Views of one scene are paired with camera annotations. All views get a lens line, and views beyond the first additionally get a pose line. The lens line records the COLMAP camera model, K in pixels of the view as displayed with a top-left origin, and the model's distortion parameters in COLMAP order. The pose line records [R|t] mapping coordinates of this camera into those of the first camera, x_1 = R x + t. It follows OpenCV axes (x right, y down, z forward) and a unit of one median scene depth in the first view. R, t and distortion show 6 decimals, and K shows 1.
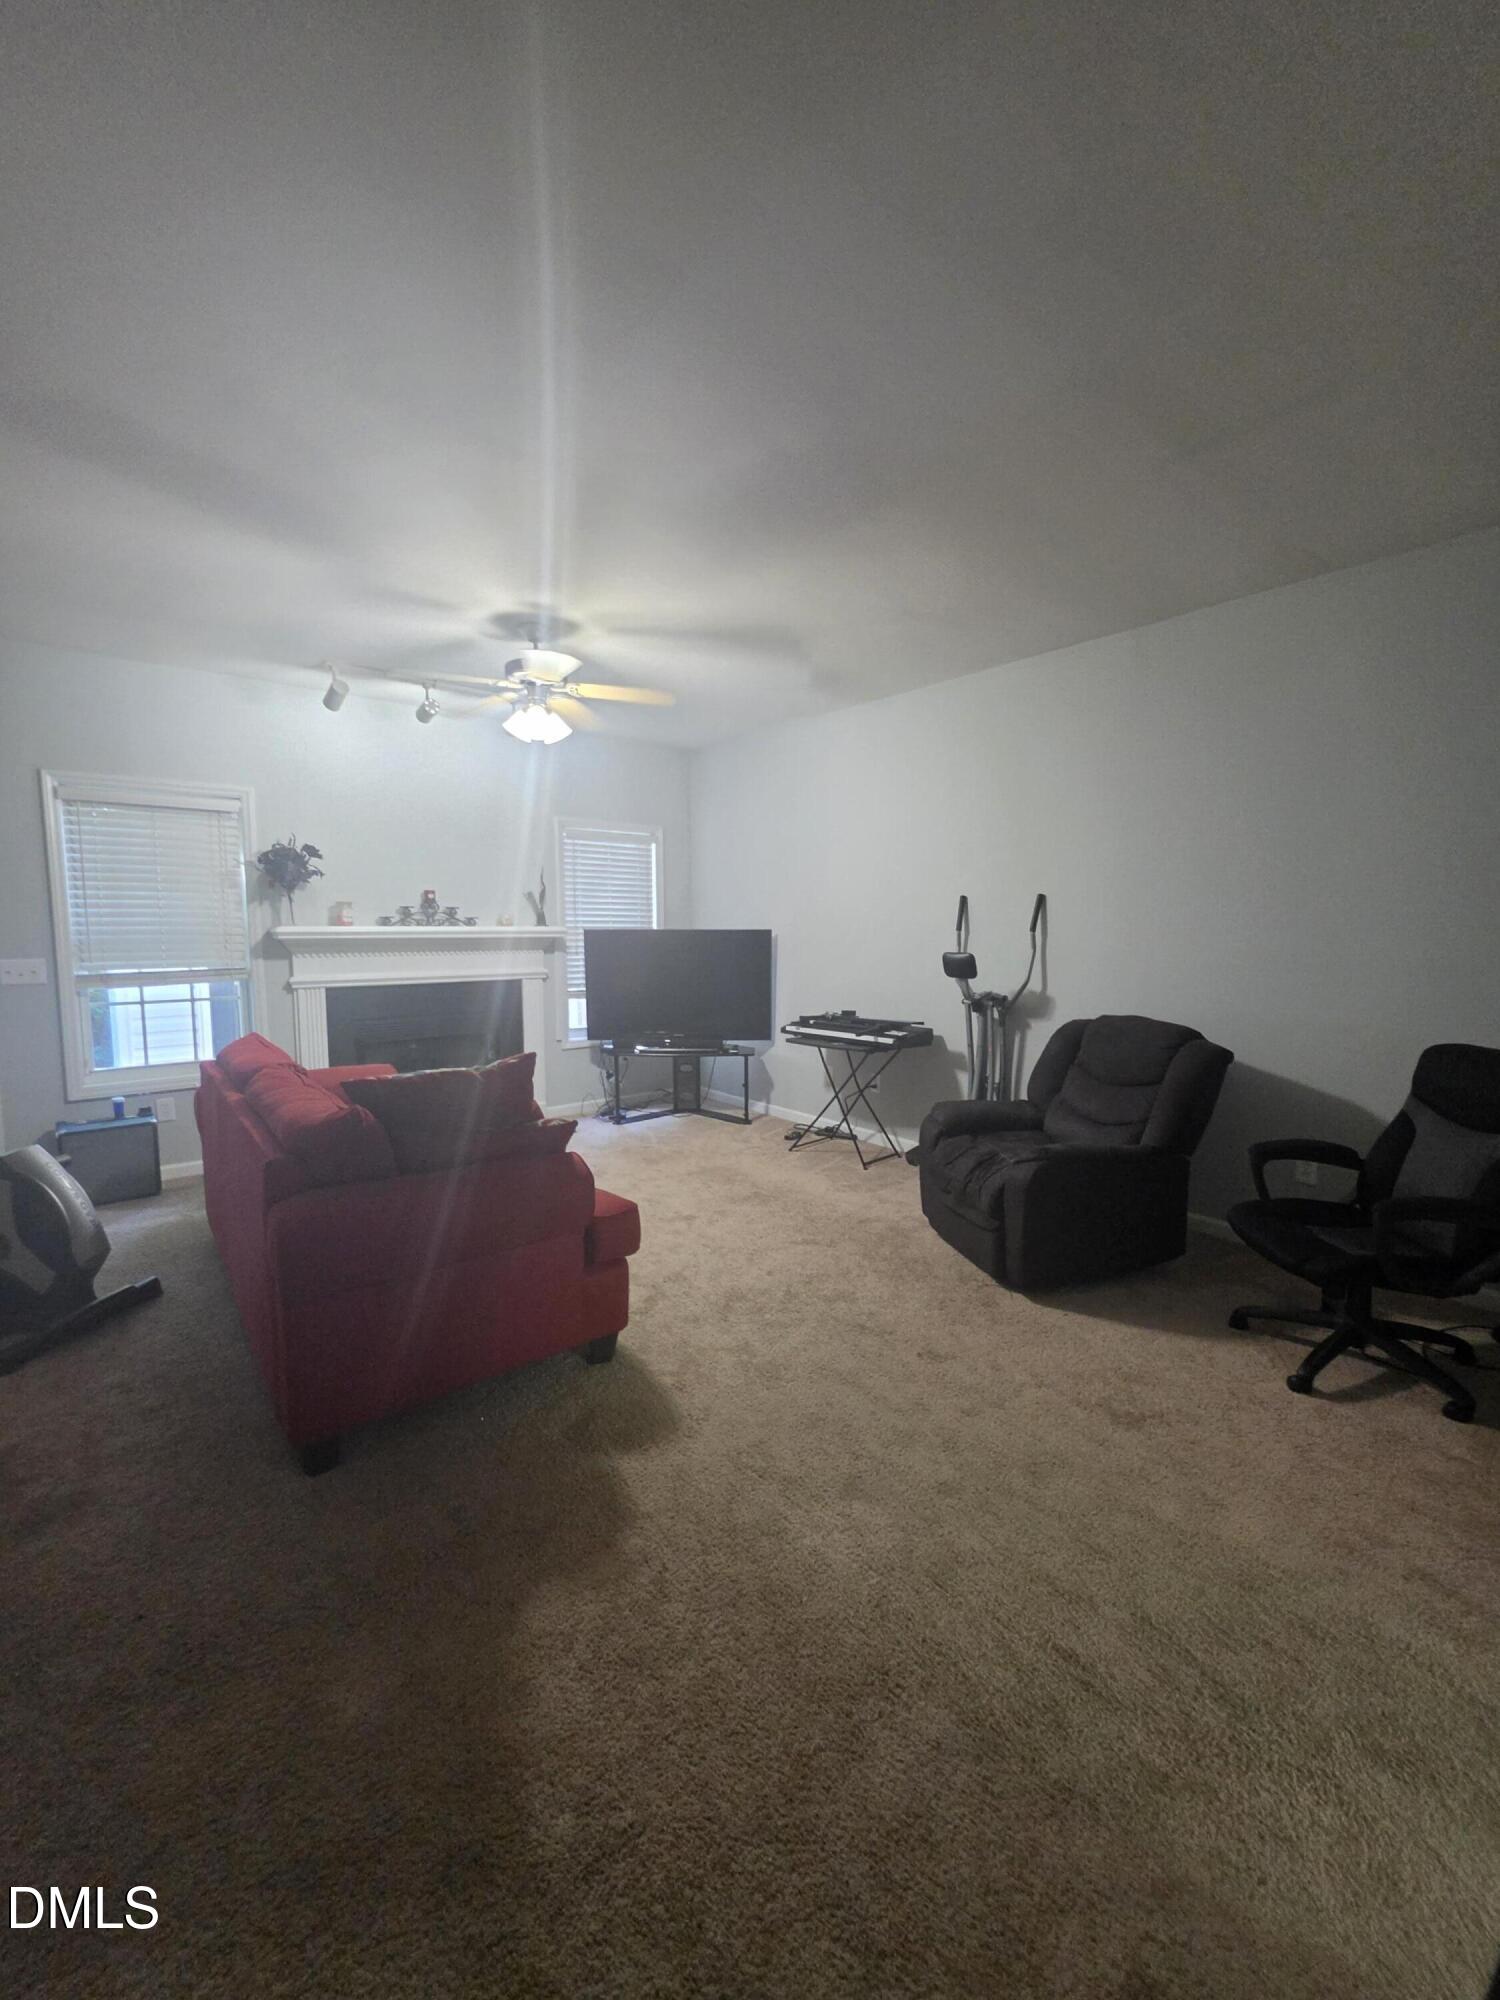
lens RADIAL K [[824.7, 0, 750.0], [0, 824.7, 1000.0], [0, 0, 1]] dist [0.000784, 0.000044]
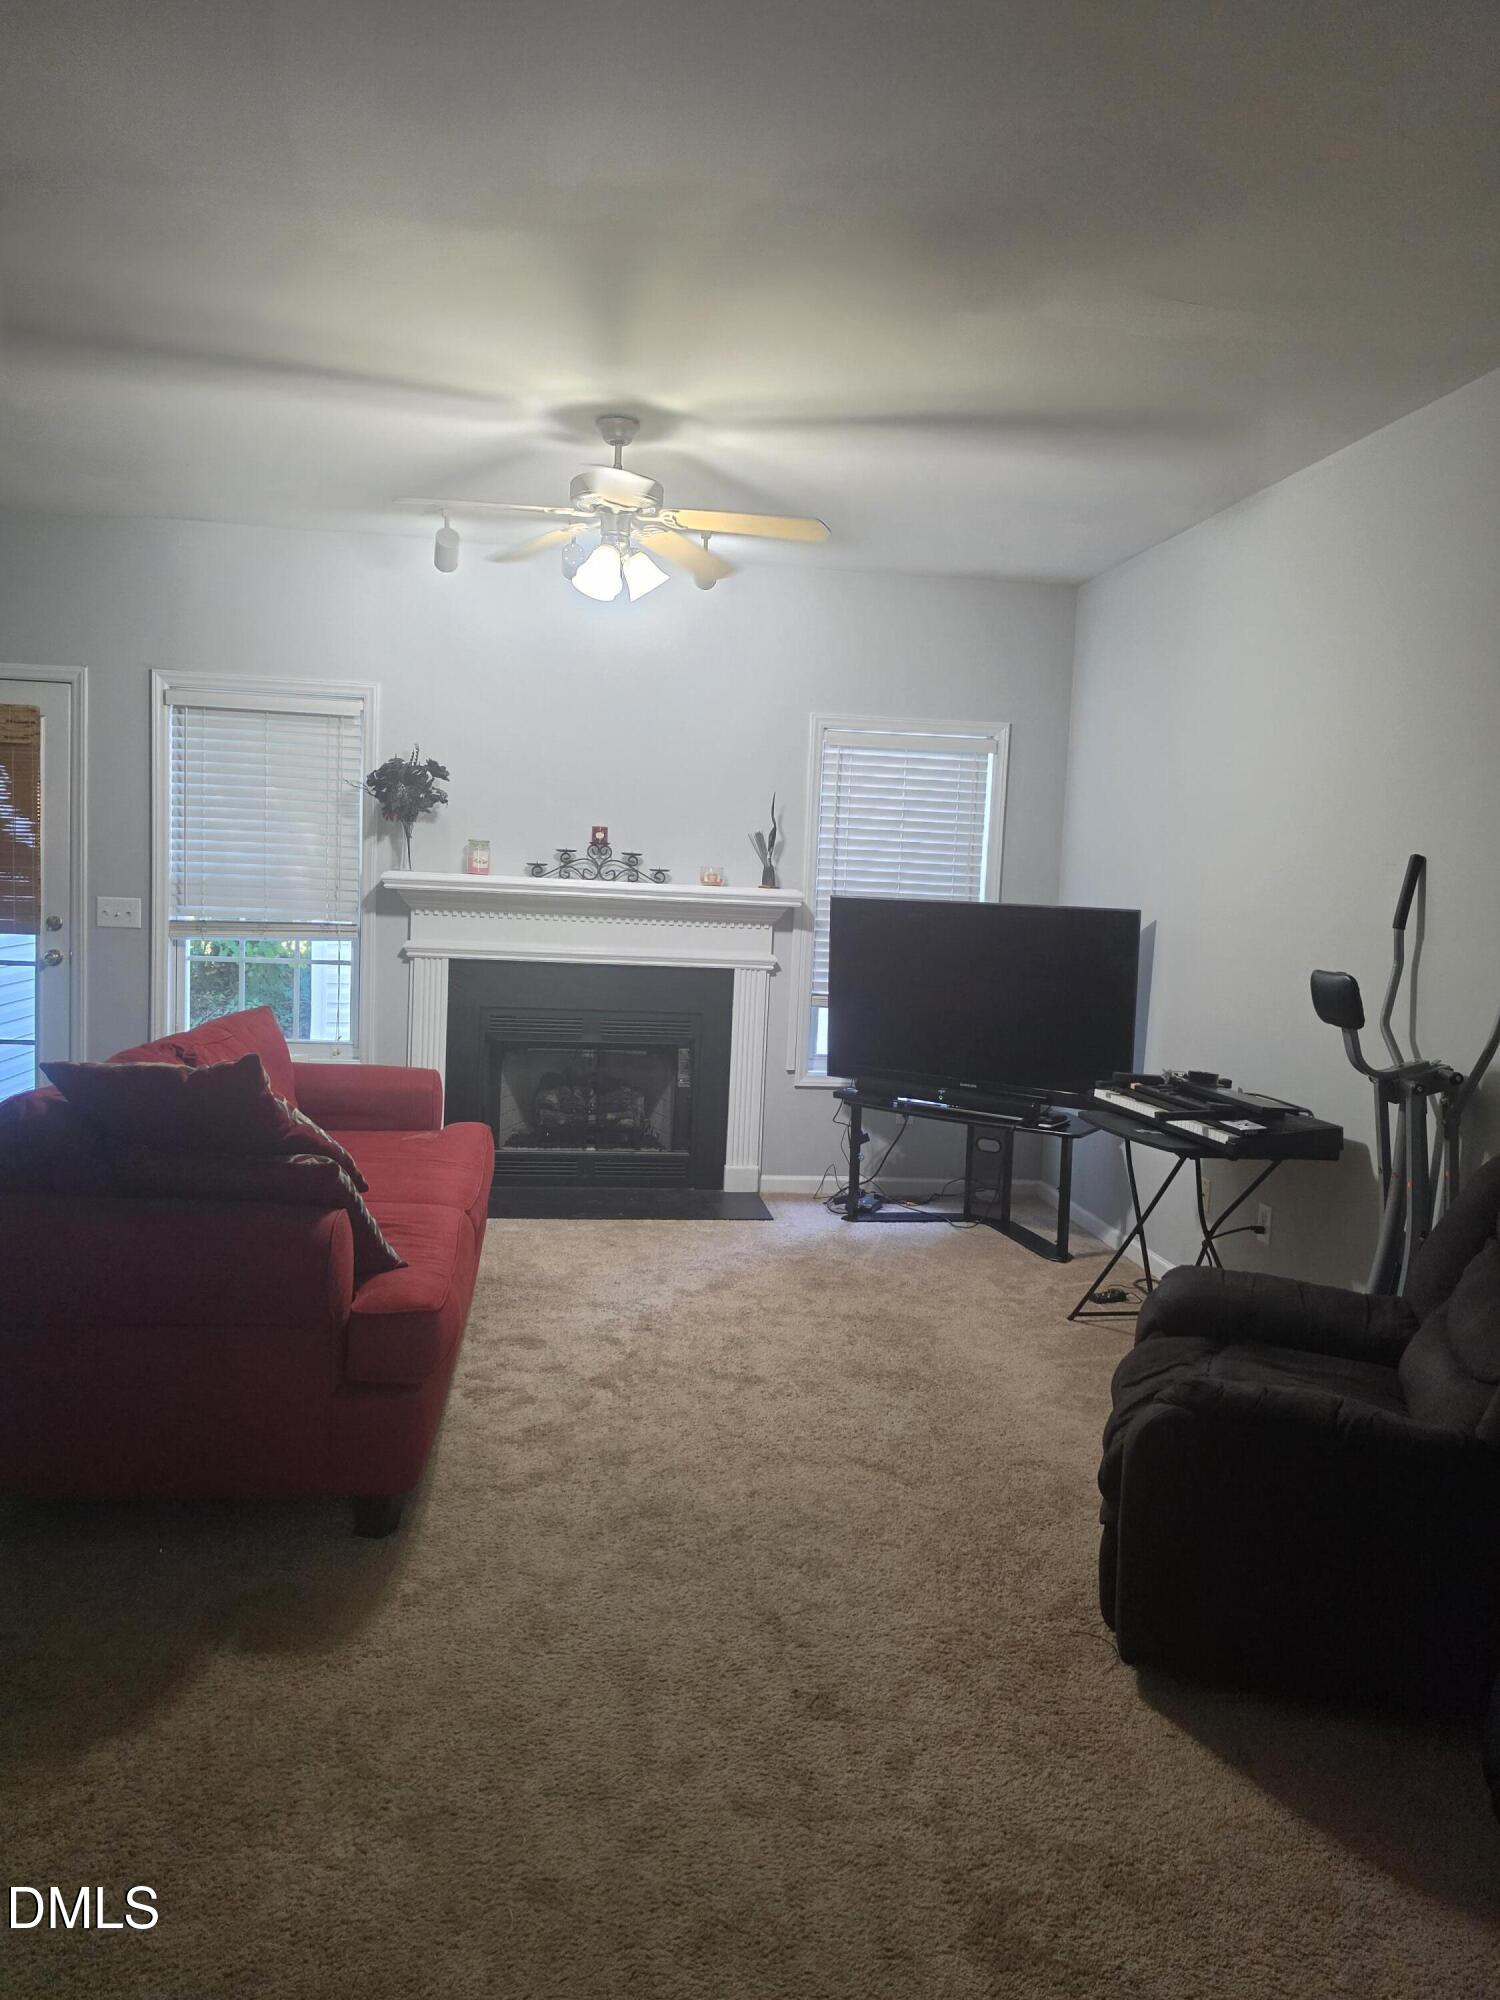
lens RADIAL K [[1406.0, 0, 750.0], [0, 1406.0, 1000.0], [0, 0, 1]] dist [0.109433, -0.204814]
pose [[0.840649, 0.083678, -0.535077, 0.378779], [-0.092115, 0.995688, 0.010989, -0.017228], [0.533689, 0.040051, 0.844732, 0.104363]]
